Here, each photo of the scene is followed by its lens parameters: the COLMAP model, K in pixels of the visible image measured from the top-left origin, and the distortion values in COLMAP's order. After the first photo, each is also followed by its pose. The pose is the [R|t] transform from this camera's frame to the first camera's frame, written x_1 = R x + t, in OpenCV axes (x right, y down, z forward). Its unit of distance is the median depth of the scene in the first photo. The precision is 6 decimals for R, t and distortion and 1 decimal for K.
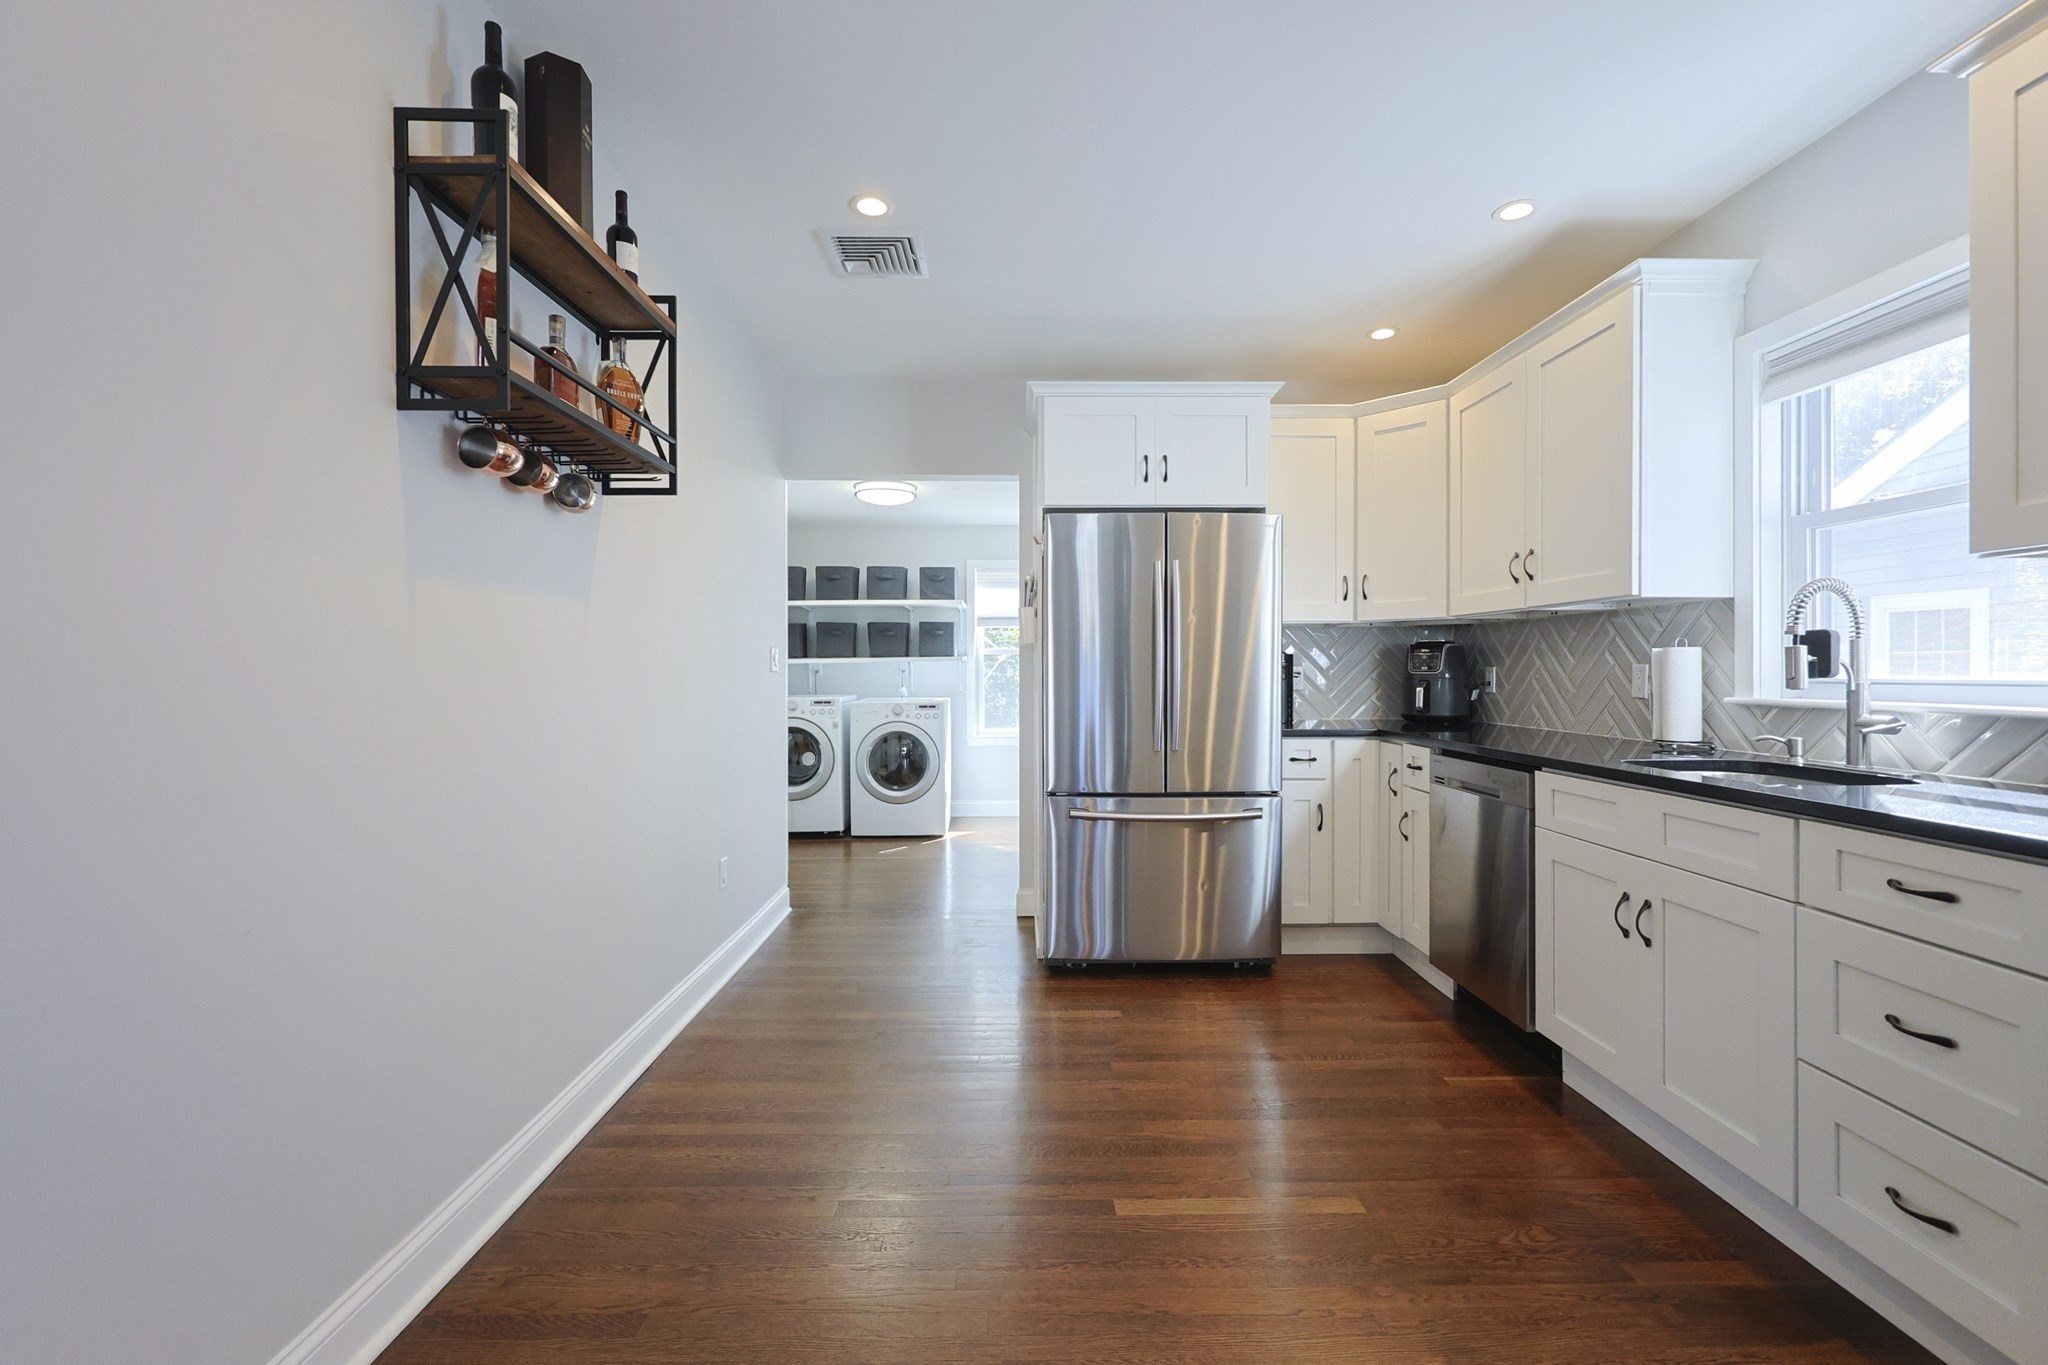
lens RADIAL K [[872.8, 0, 1040.7], [0, 872.8, 677.7], [0, 0, 1]] dist [-0.002874, -0.000367]
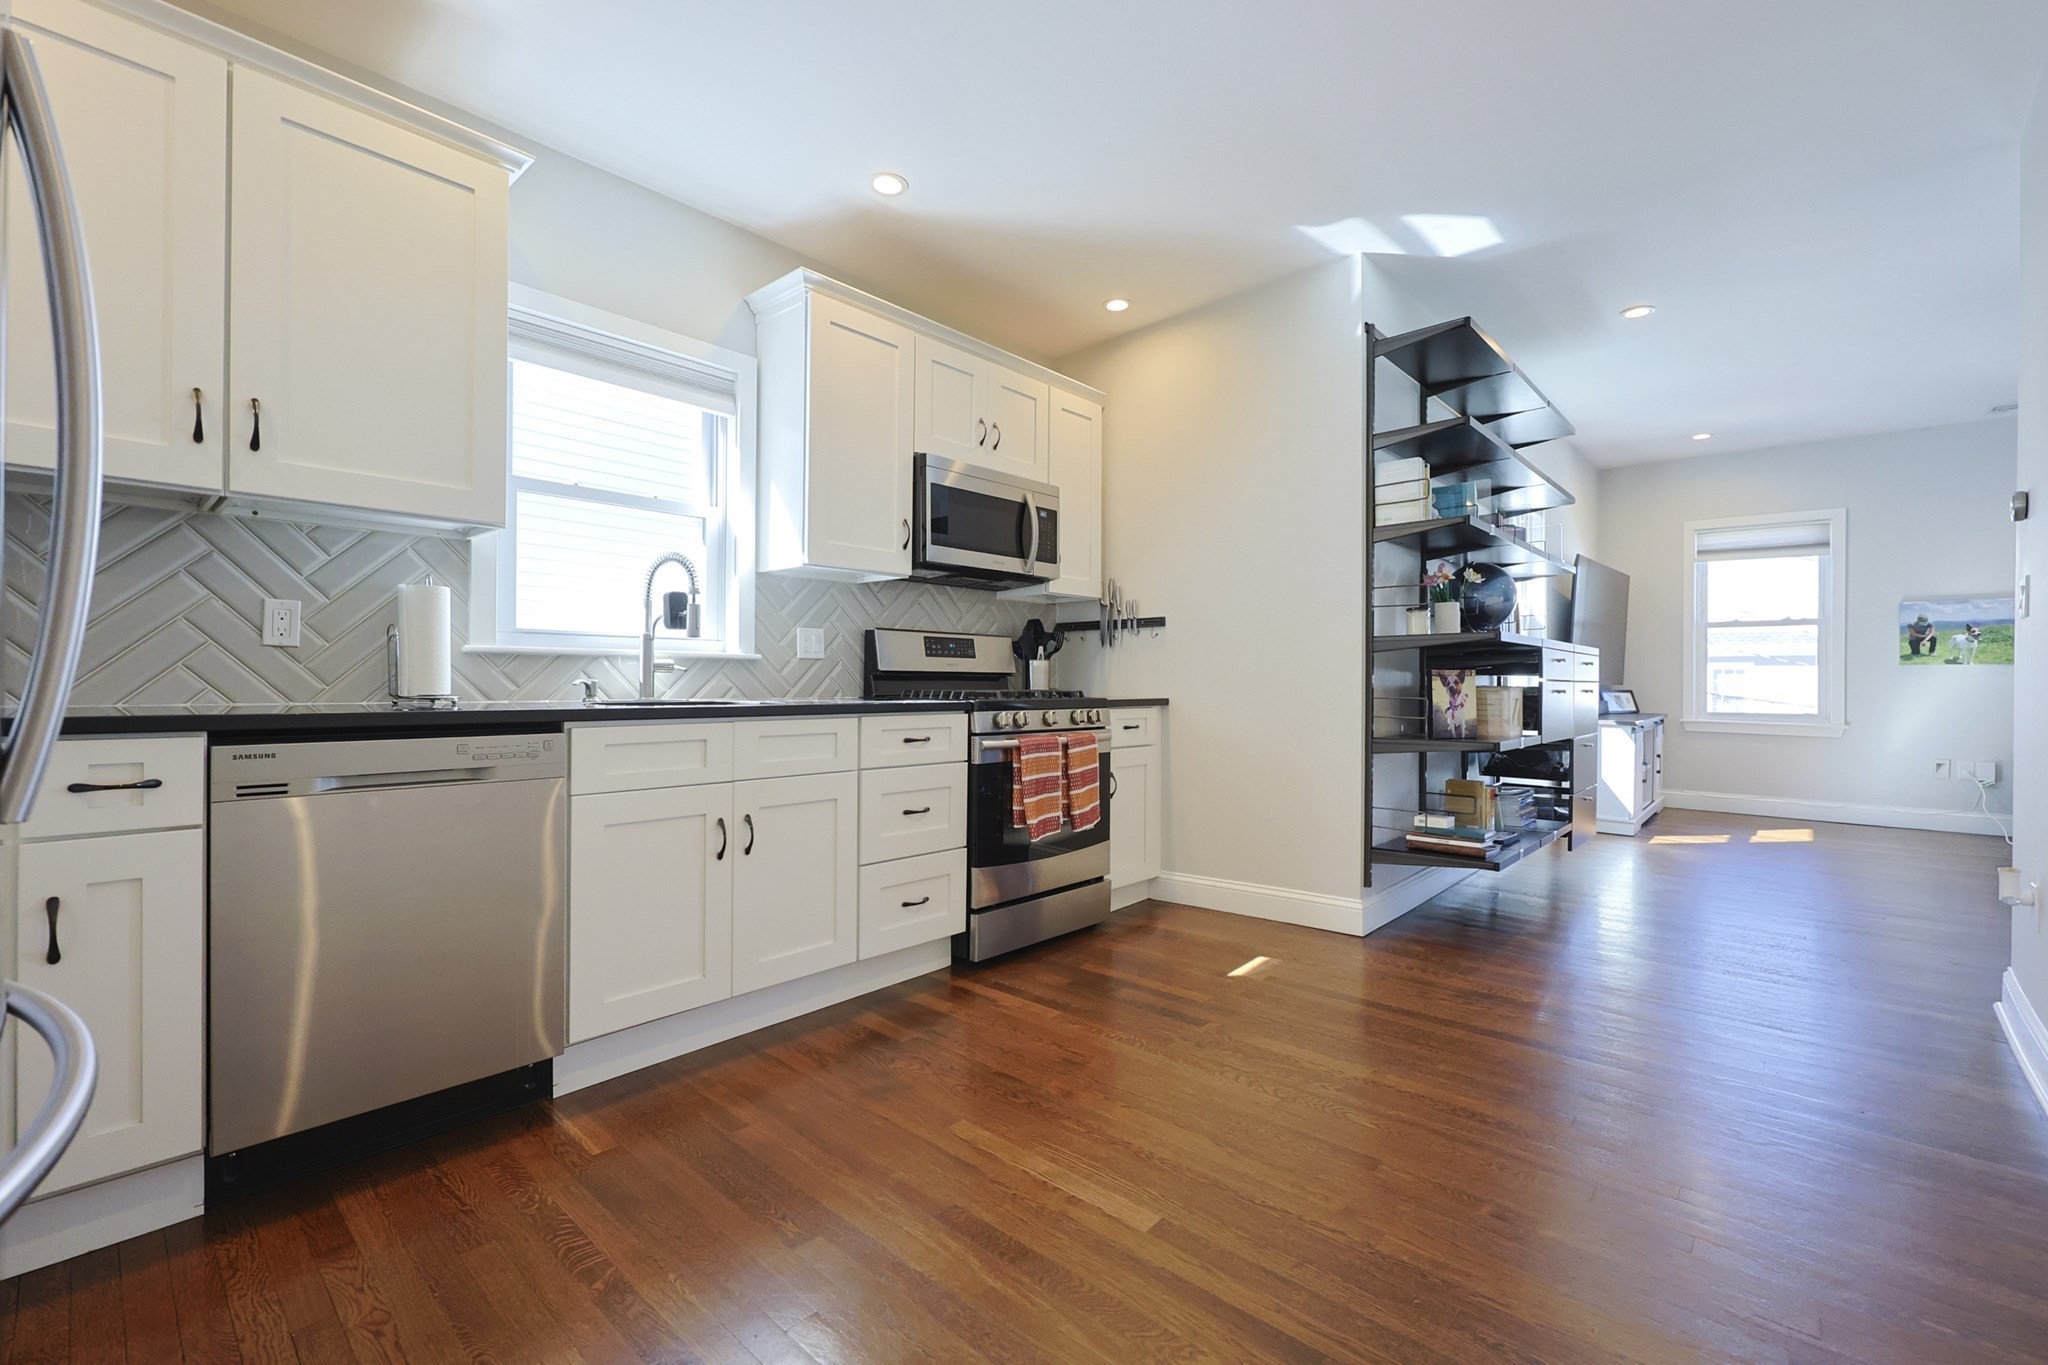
lens RADIAL K [[872.8, 0, 1024.4], [0, 872.8, 685.0], [0, 0, 1]] dist [-0.002874, -0.000367]
pose [[-0.721079, -0.006887, 0.692819, -0.226841], [0.000245, 0.999948, 0.010194, 0.042188], [-0.692853, 0.007521, -0.721039, 0.951755]]
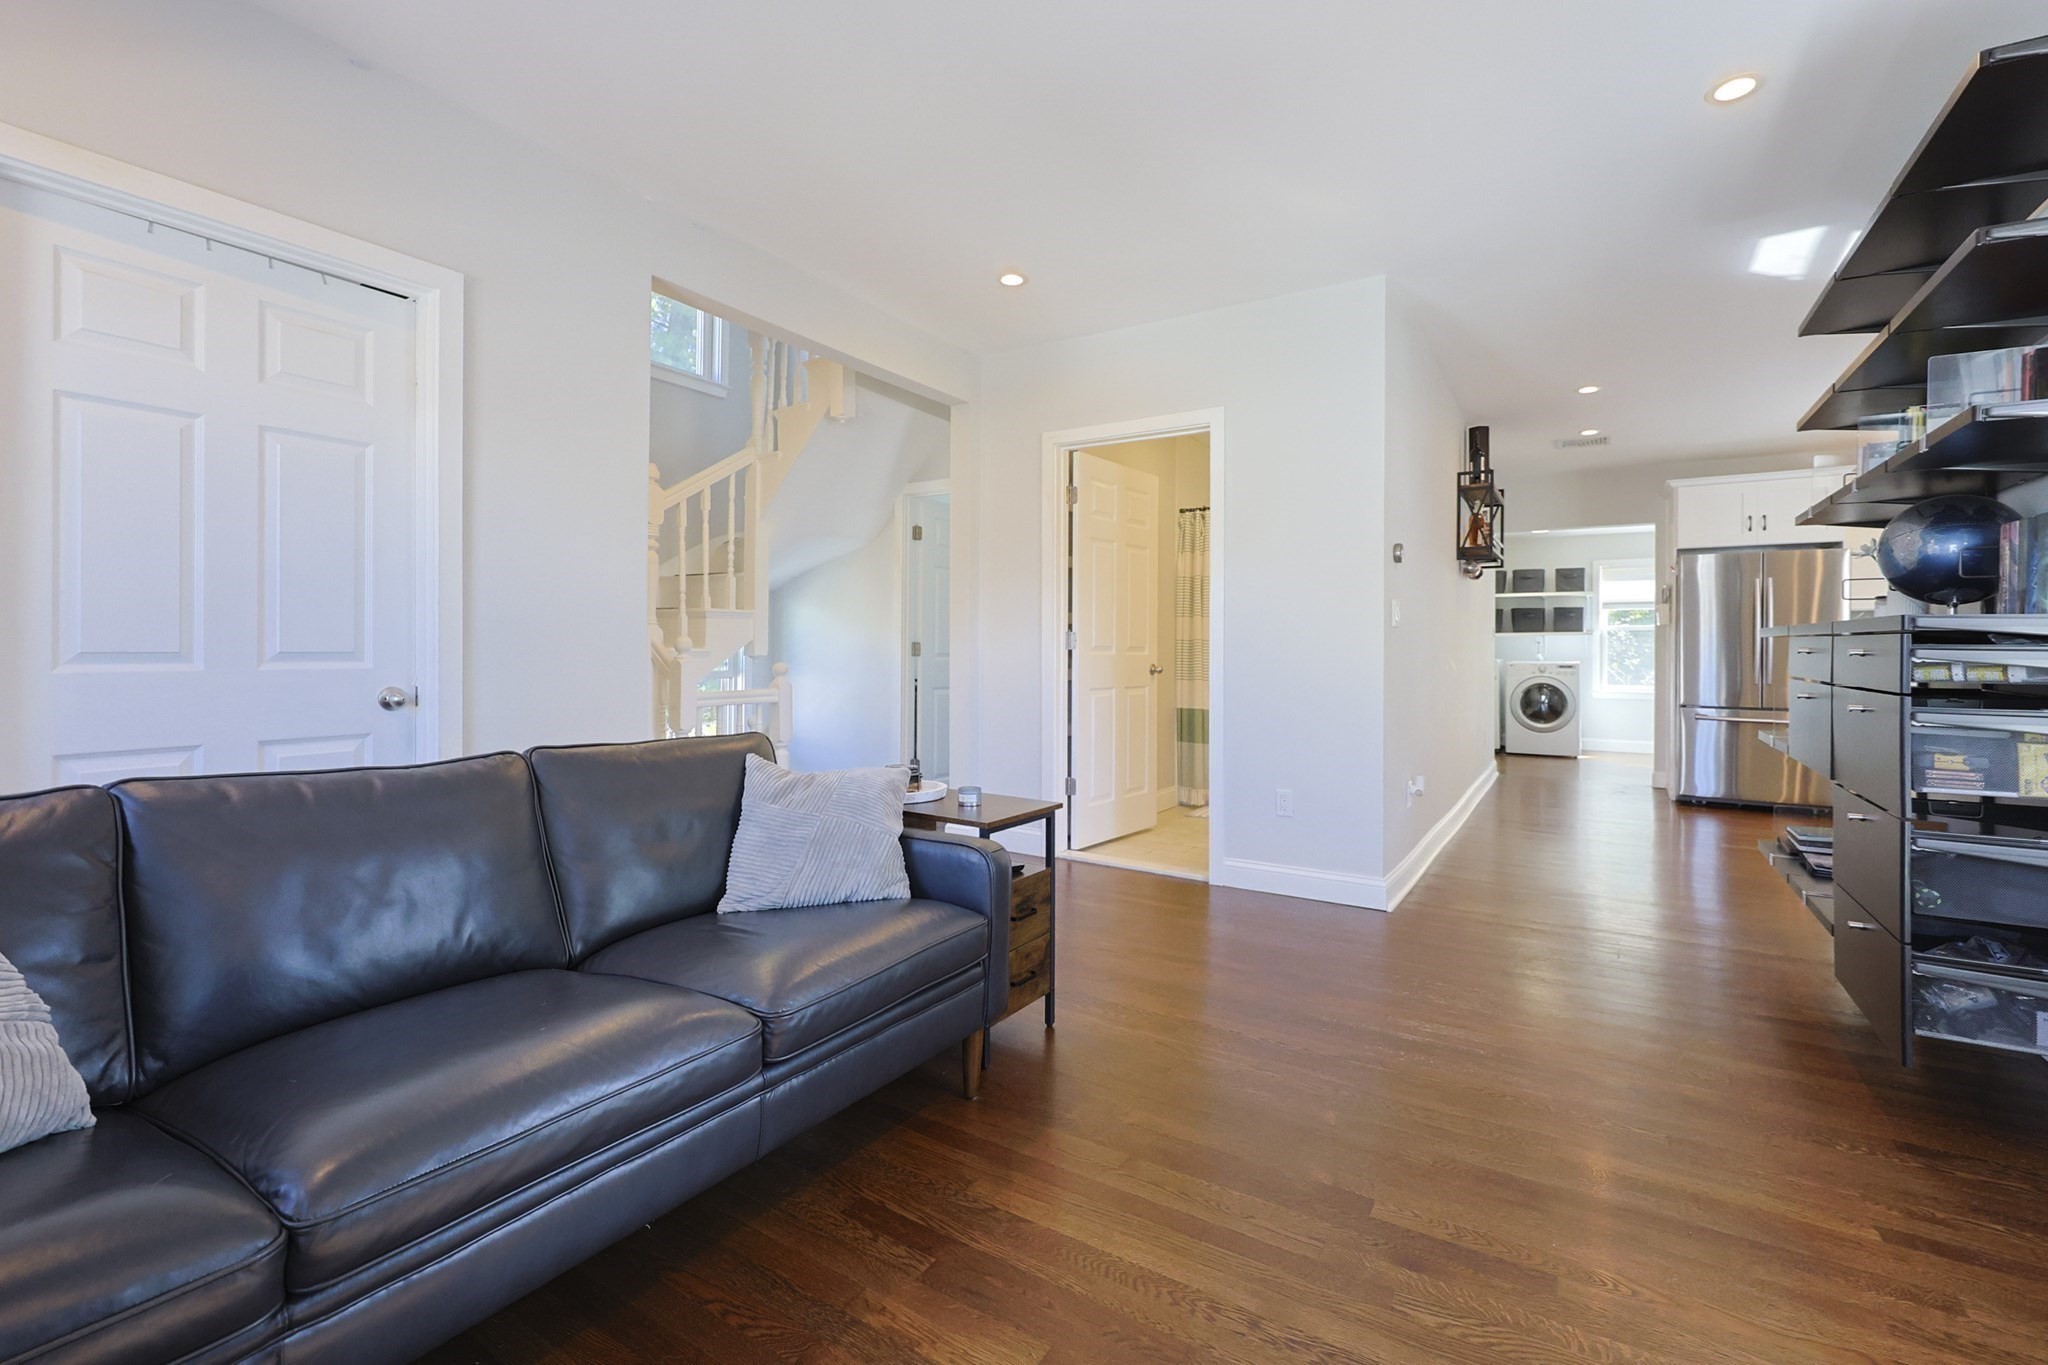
lens RADIAL K [[872.8, 0, 1036.0], [0, 872.8, 643.5], [0, 0, 1]] dist [-0.002874, -0.000367]
pose [[0.828796, 0.003226, -0.559542, -0.088631], [-0.009416, 0.999922, -0.008180, 0.026531], [0.559472, 0.012048, 0.828762, -1.253859]]
